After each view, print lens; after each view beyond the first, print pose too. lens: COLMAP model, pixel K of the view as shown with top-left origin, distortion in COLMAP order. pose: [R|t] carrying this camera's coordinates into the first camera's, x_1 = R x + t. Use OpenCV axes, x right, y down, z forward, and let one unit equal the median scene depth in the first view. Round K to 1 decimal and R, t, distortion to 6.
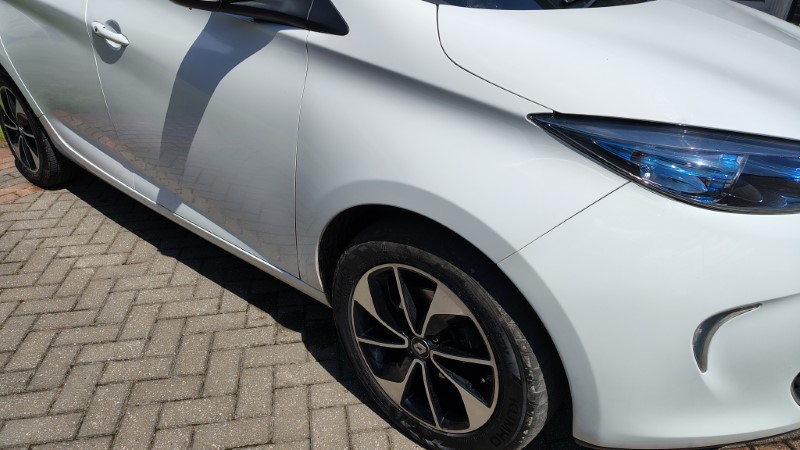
lens RADIAL K [[556.5, 0, 398.0], [0, 556.5, 168.1], [0, 0, 1]] dist [0.026831, -0.001040]
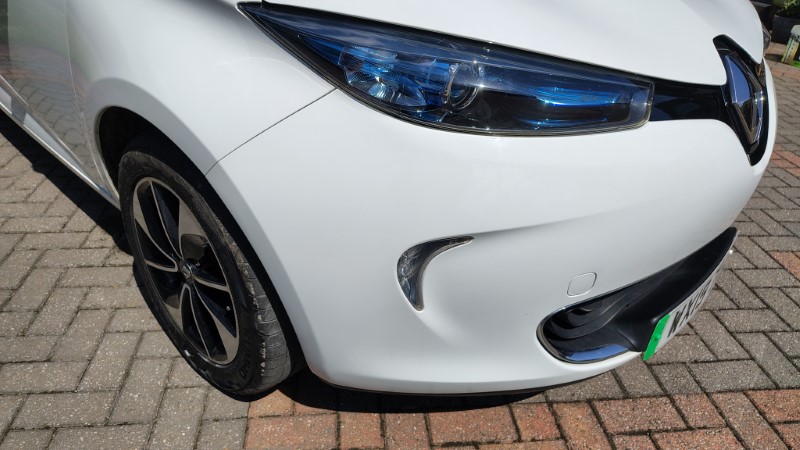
lens RADIAL K [[570.6, 0, 399.9], [0, 570.6, 173.8], [0, 0, 1]] dist [0.073913, -0.072673]
pose [[0.996694, 0.072893, -0.035892, 0.426991], [-0.069466, 0.993615, 0.088906, 0.054512], [0.042144, -0.086119, 0.995393, 0.086983]]
